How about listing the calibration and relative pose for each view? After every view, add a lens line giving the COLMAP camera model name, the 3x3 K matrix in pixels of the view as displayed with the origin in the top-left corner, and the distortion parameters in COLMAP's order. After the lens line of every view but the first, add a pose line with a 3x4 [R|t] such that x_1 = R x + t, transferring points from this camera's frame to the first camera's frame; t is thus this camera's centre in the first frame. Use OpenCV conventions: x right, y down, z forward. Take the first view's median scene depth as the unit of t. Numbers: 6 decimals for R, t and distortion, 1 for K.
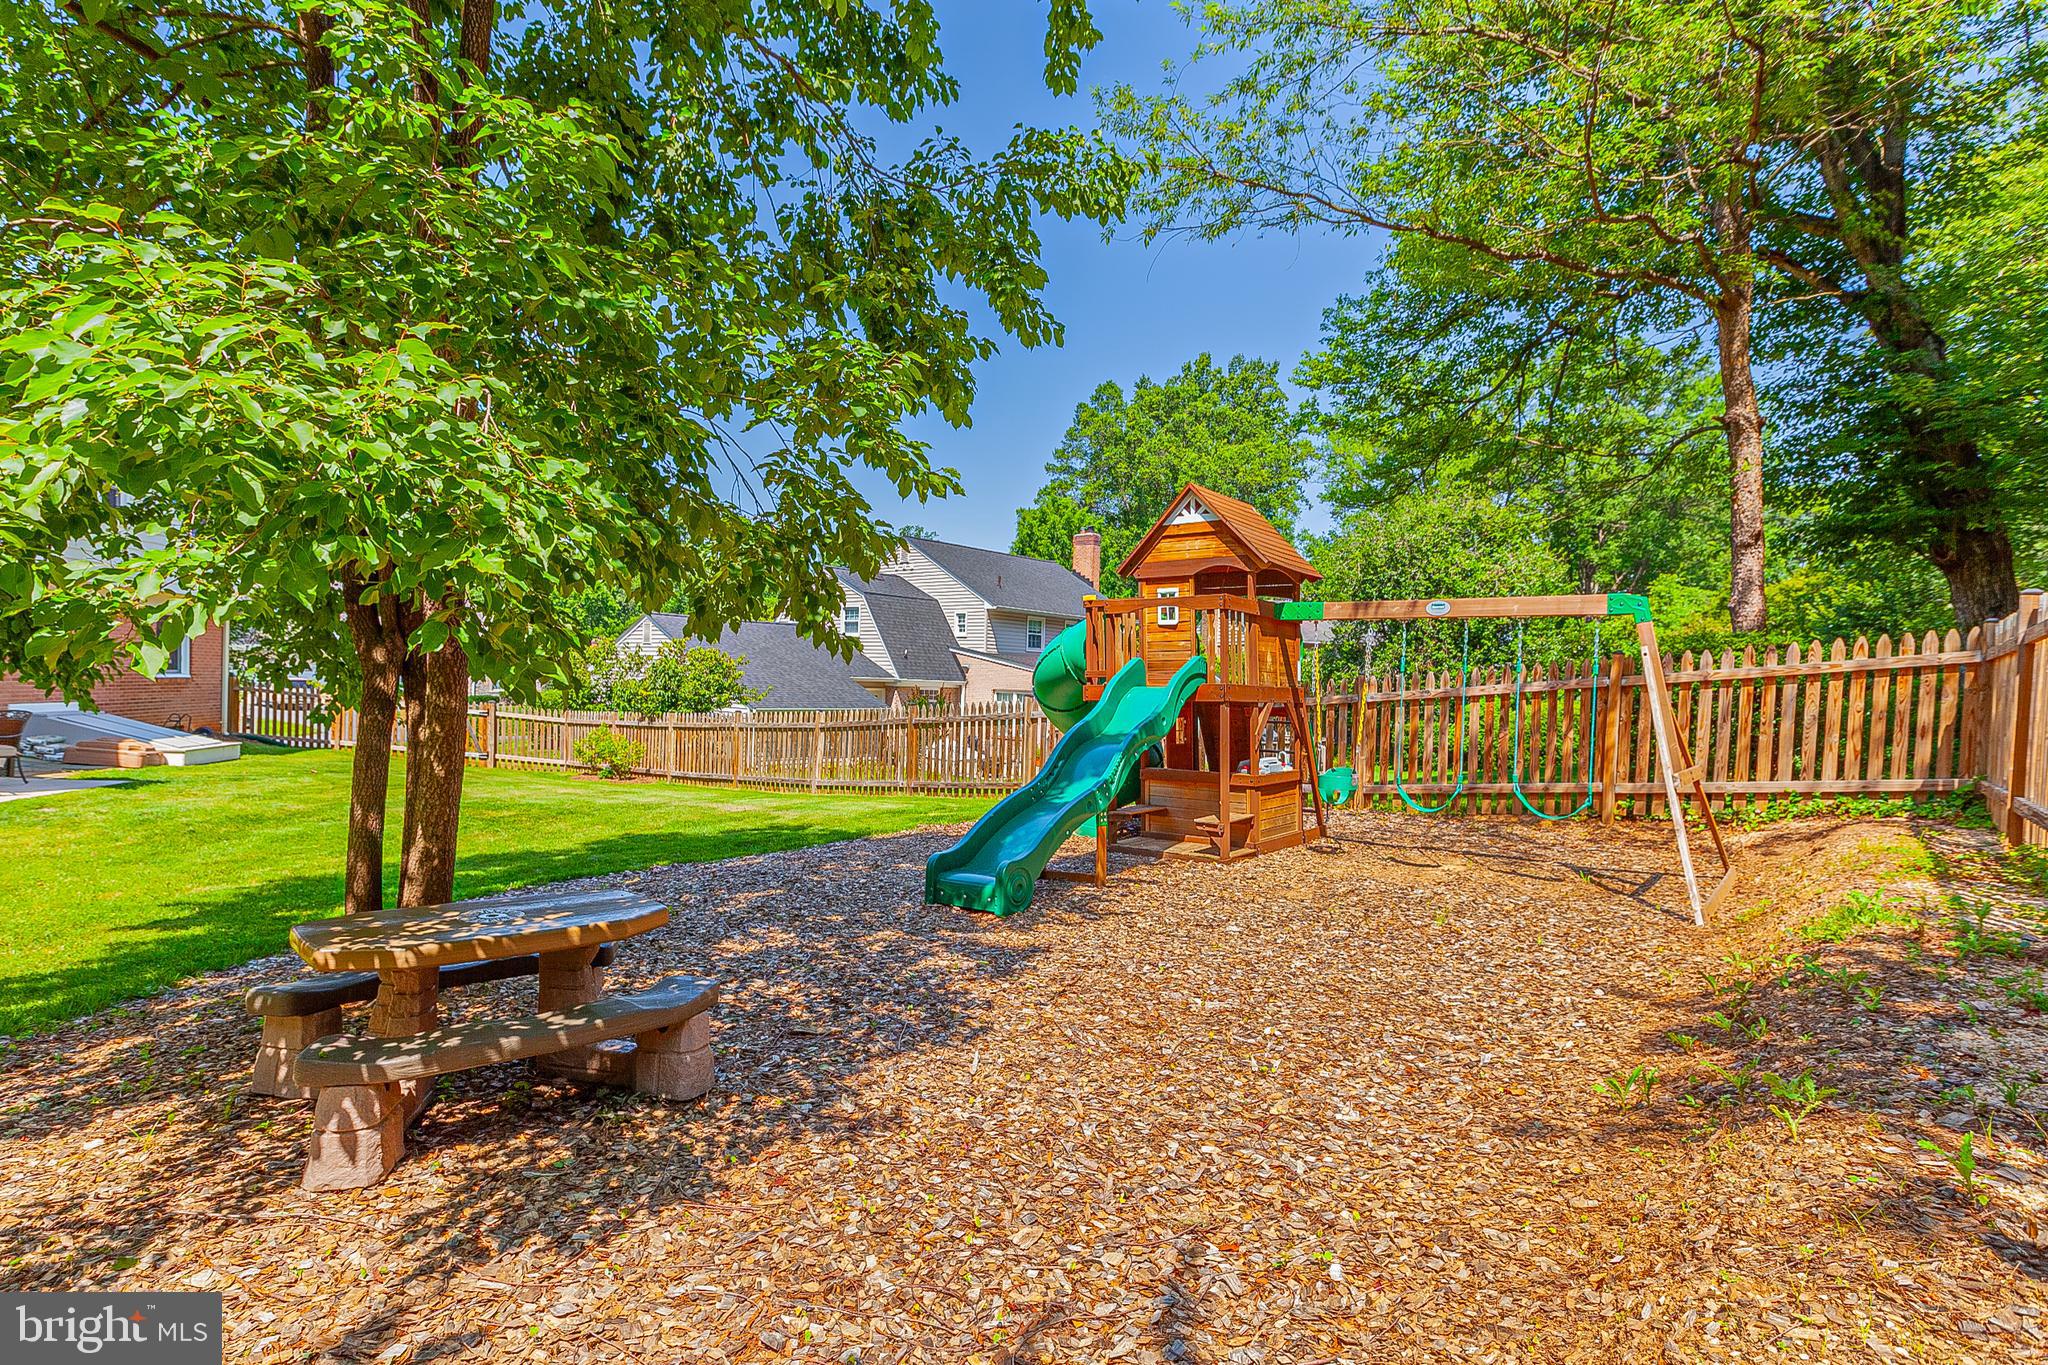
lens RADIAL K [[997.3, 0, 1024.0], [0, 997.3, 682.5], [0, 0, 1]] dist [0.001802, 0.000292]
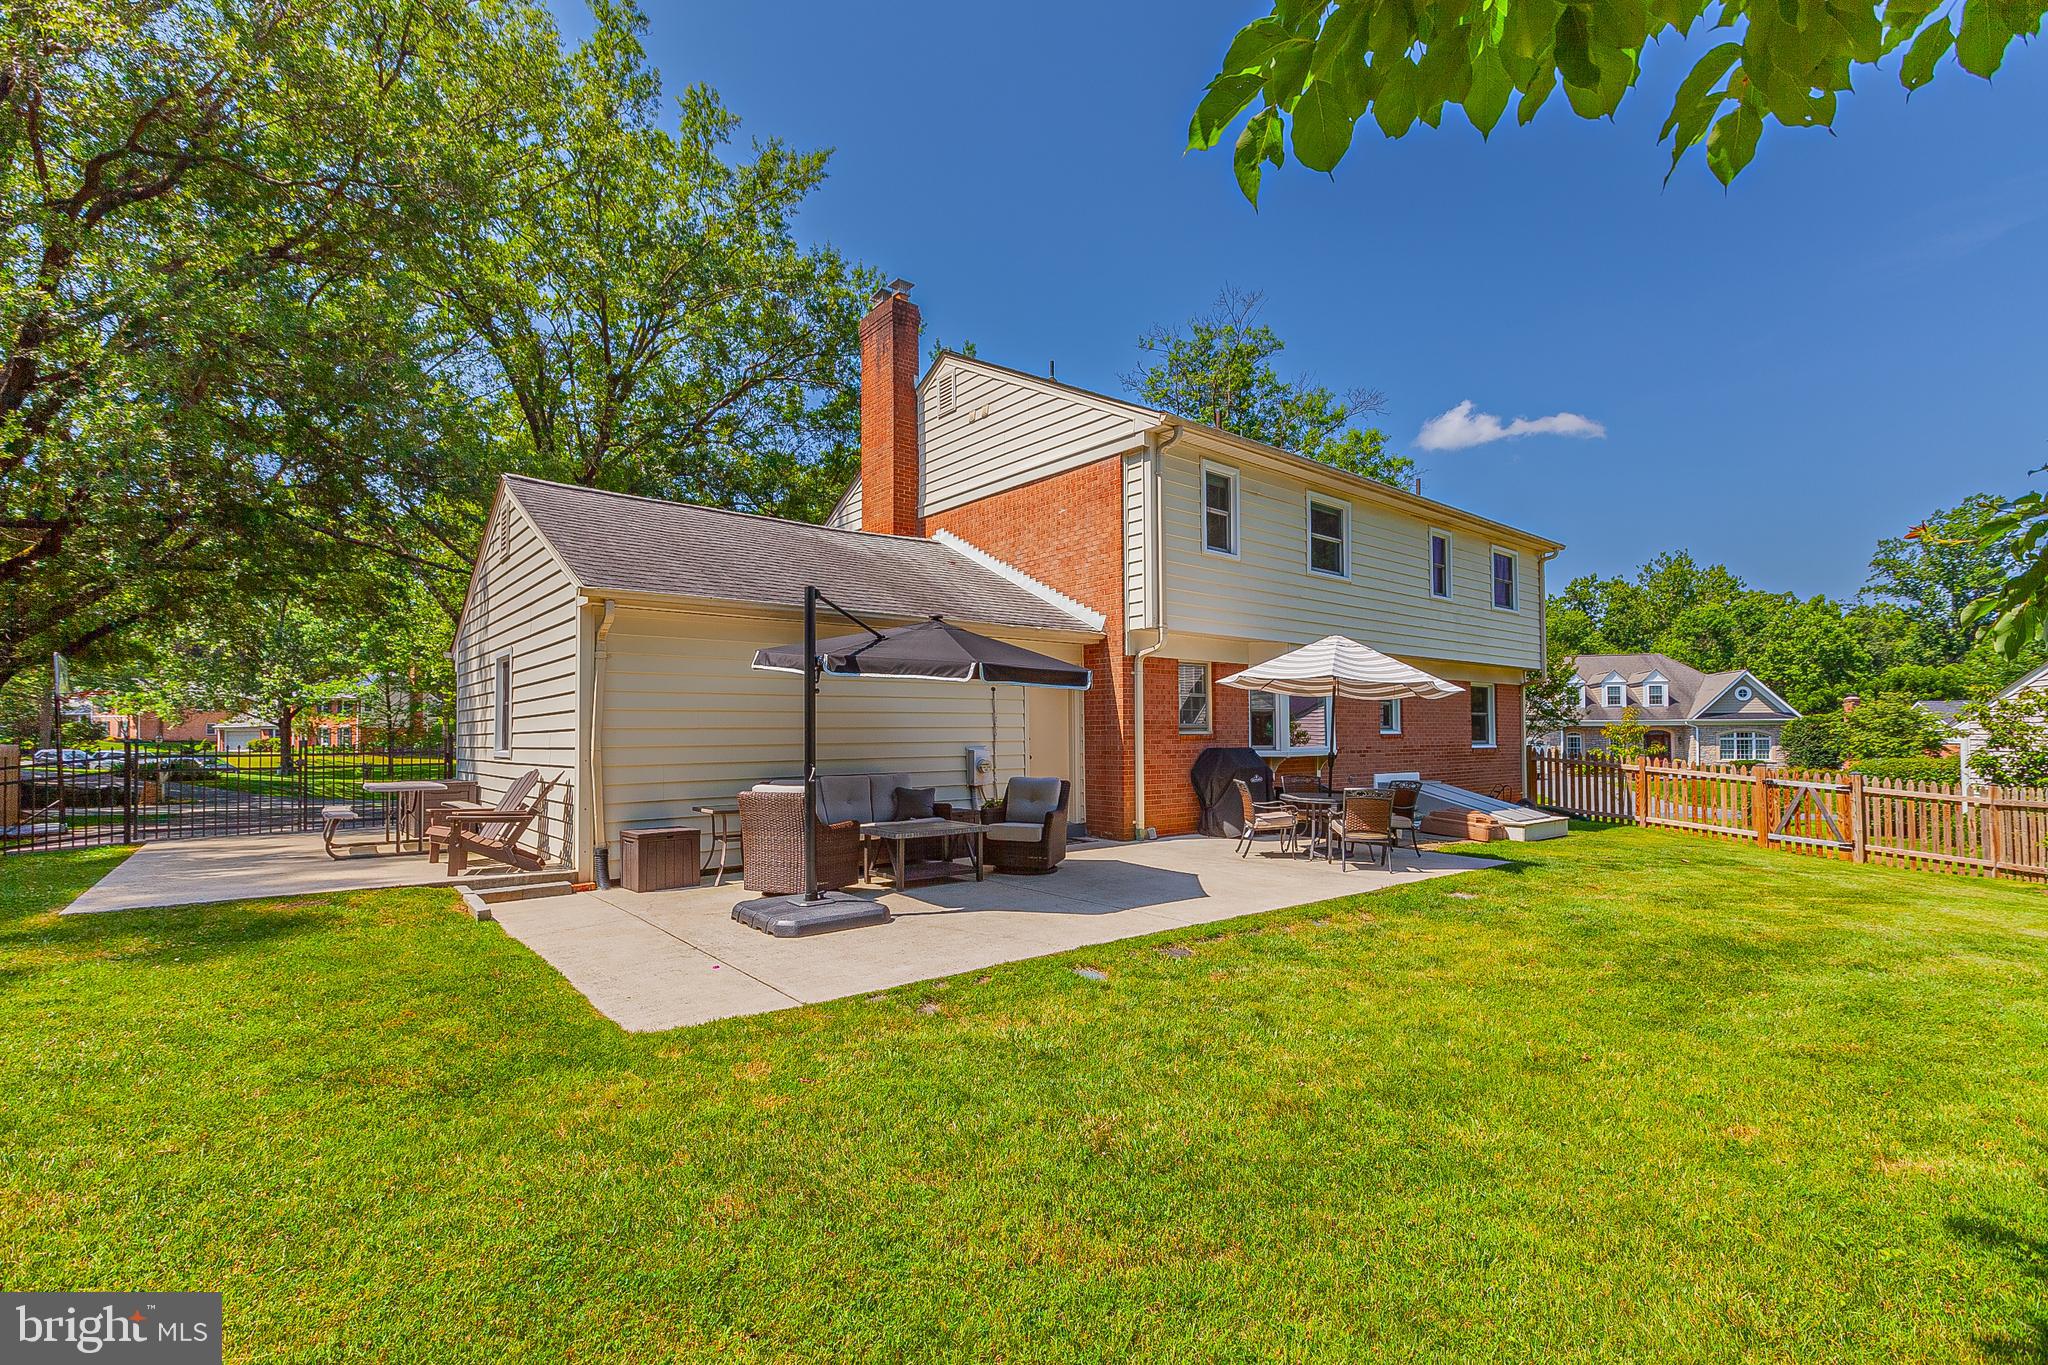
lens RADIAL K [[916.0, 0, 1024.0], [0, 916.0, 682.5], [0, 0, 1]] dist [0.000703, 0.000087]
pose [[0.436675, -0.081917, -0.895882, -0.142767], [0.015041, 0.996371, -0.083774, -0.000320], [0.899494, 0.023107, 0.436322, 0.106907]]
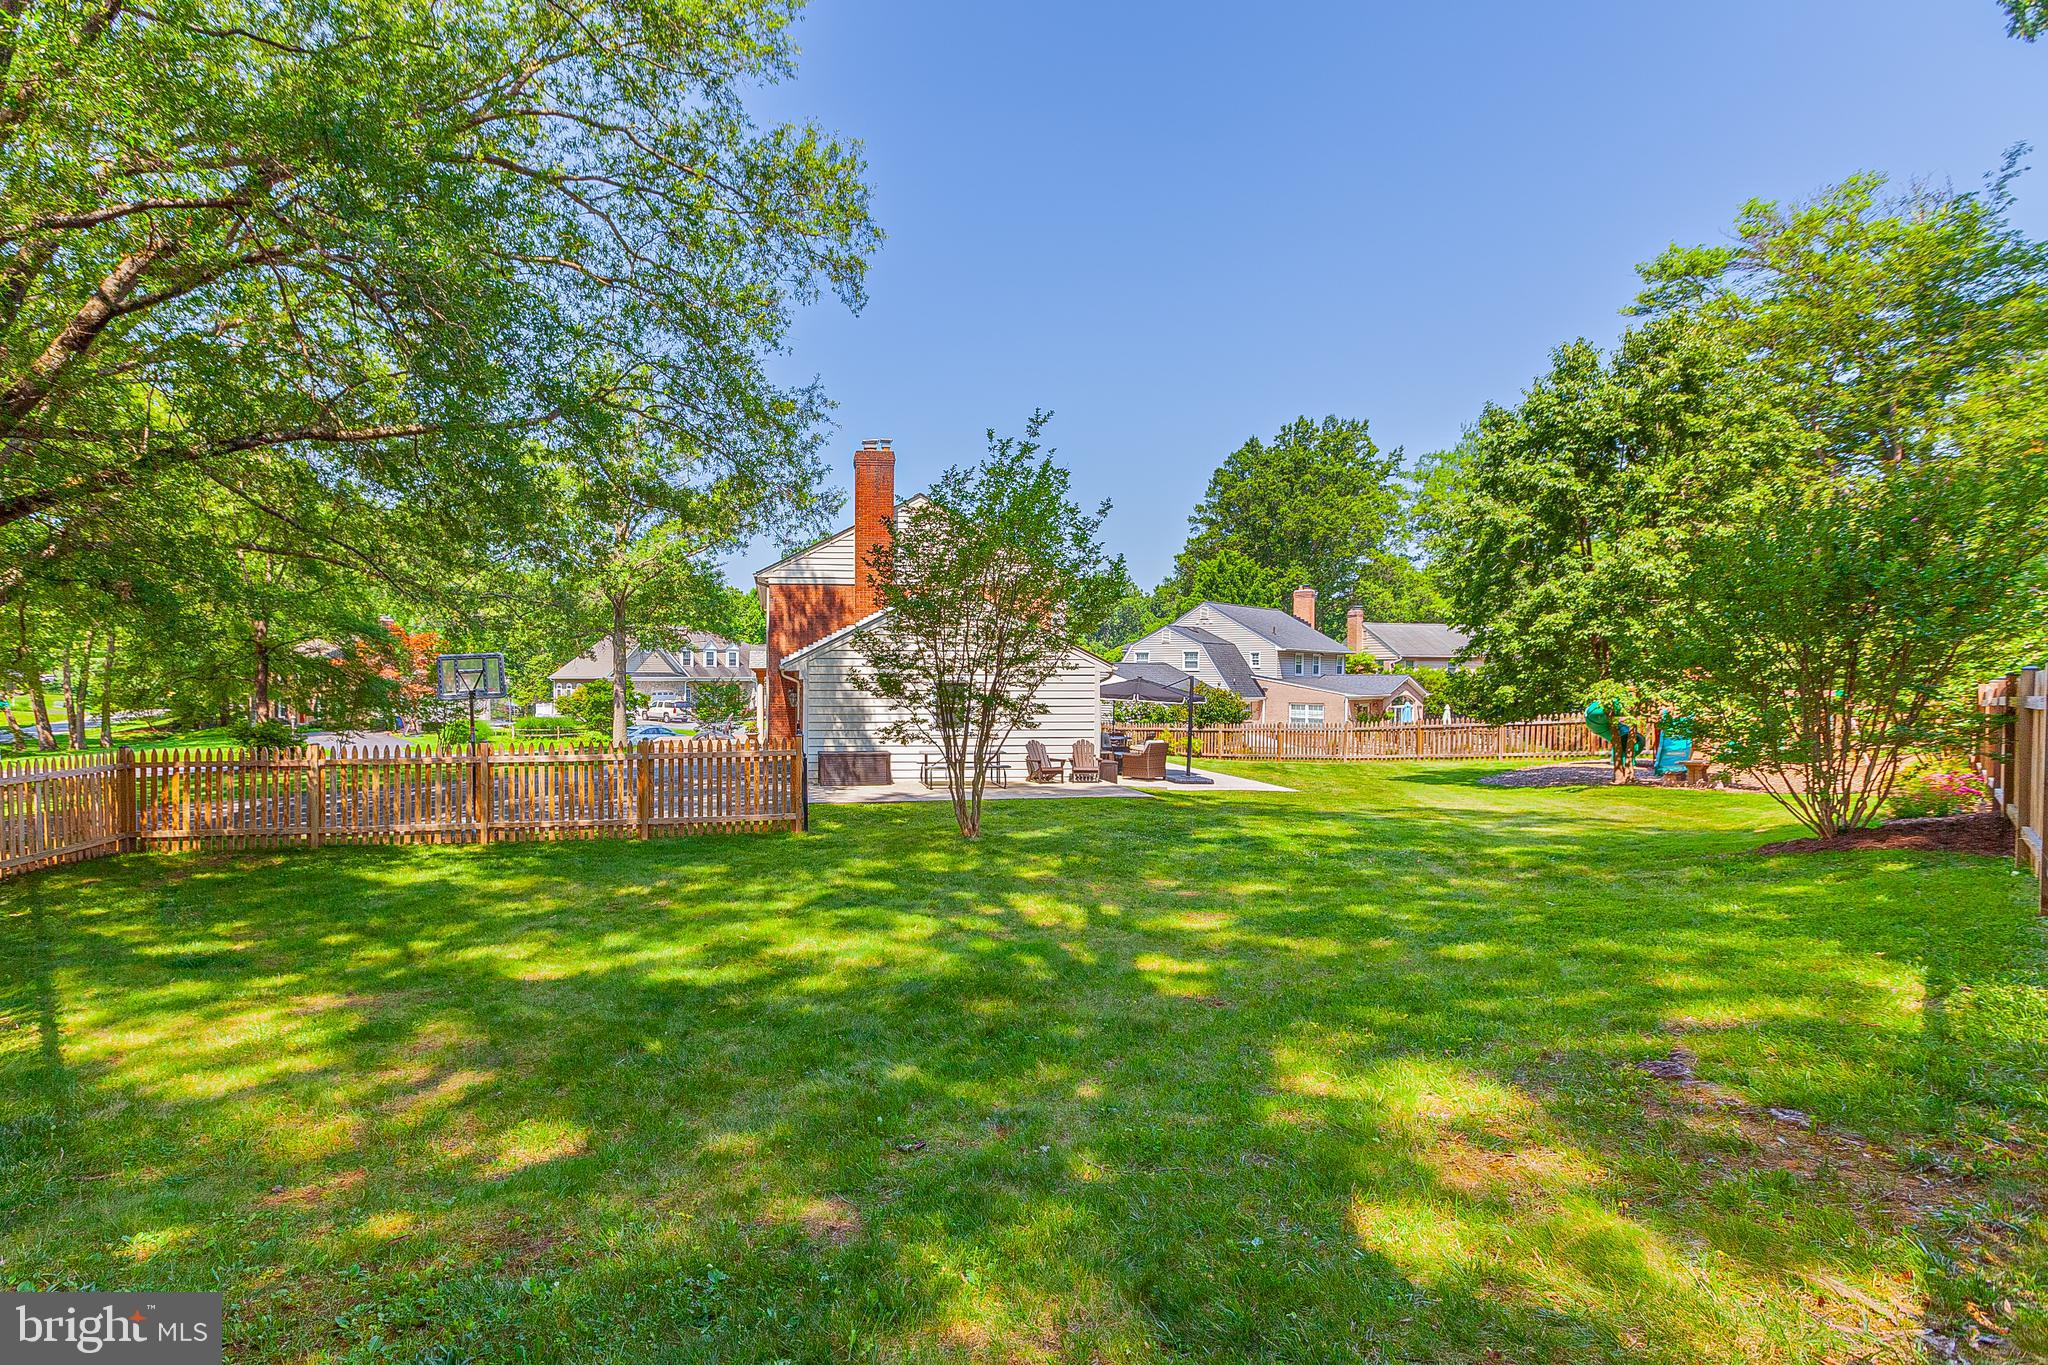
lens RADIAL K [[980.2, 0, 880.4], [0, 980.2, 689.8], [0, 0, 1]] dist [0.001402, 0.000271]
pose [[0.994229, -0.023641, -0.104638, -0.515652], [0.024666, 0.999660, 0.008510, -0.042740], [0.104401, -0.011042, 0.994474, -0.596276]]
